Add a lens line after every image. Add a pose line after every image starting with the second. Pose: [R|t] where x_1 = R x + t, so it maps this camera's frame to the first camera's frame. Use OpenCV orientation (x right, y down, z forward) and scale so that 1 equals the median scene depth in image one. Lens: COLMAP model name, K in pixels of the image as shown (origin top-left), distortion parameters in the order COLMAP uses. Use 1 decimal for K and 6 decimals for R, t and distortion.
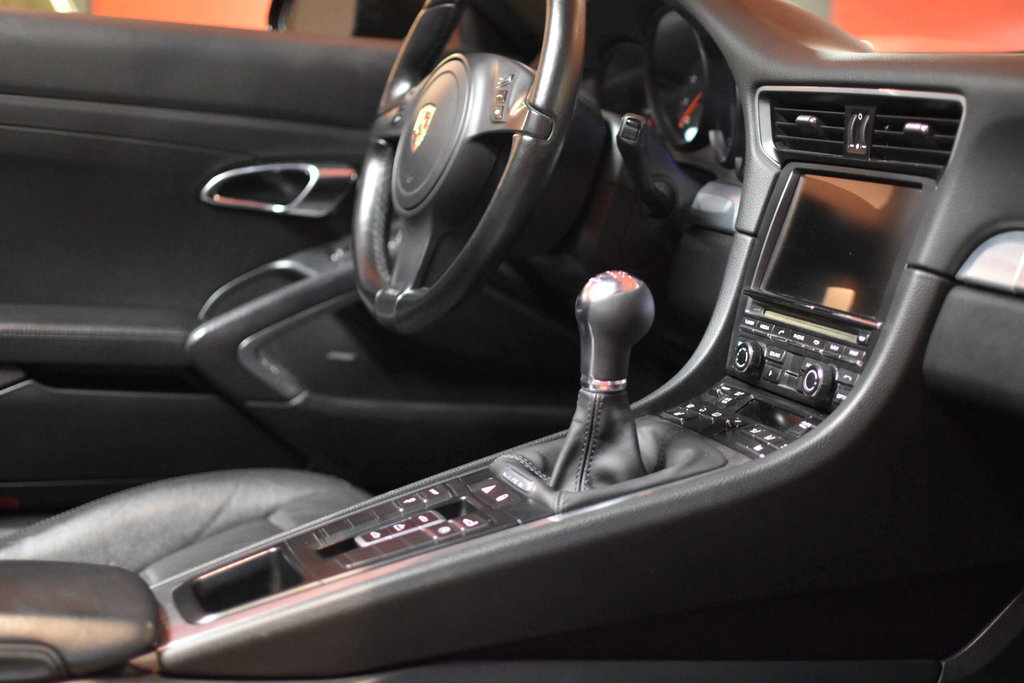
lens RADIAL K [[1563.5, 0, 512.0], [0, 1563.5, 341.5], [0, 0, 1]] dist [-0.153497, -0.013735]
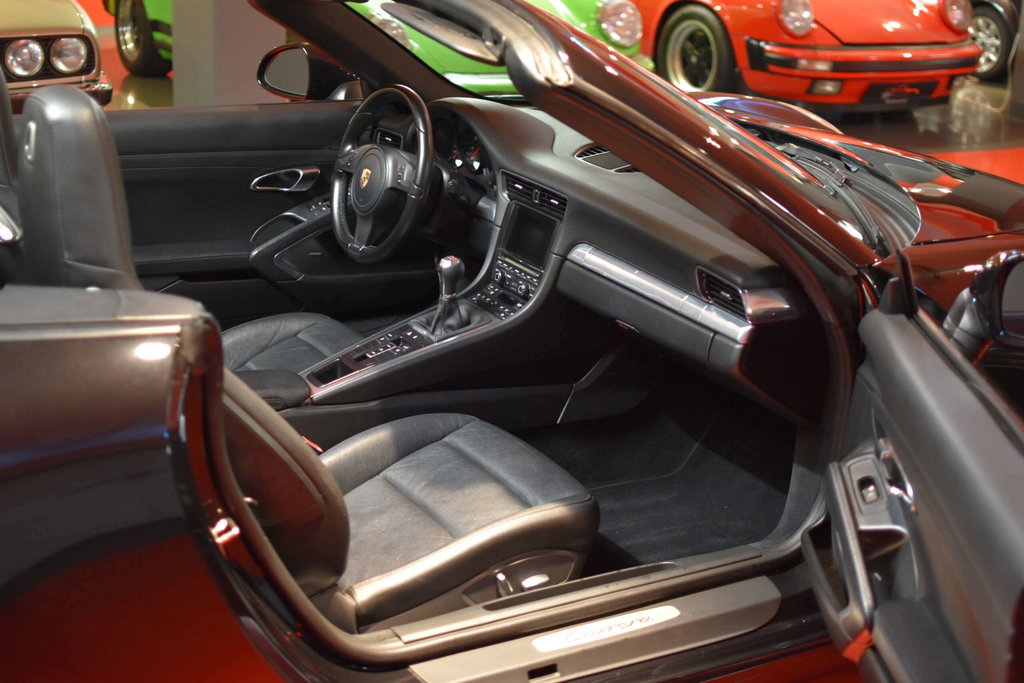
lens RADIAL K [[1563.5, 0, 512.0], [0, 1563.5, 341.5], [0, 0, 1]] dist [-0.153497, -0.013735]
pose [[0.990889, -0.056179, 0.122401, -0.177382], [0.033325, 0.982858, 0.181327, -0.397571], [-0.130490, -0.175596, 0.975776, -1.792137]]
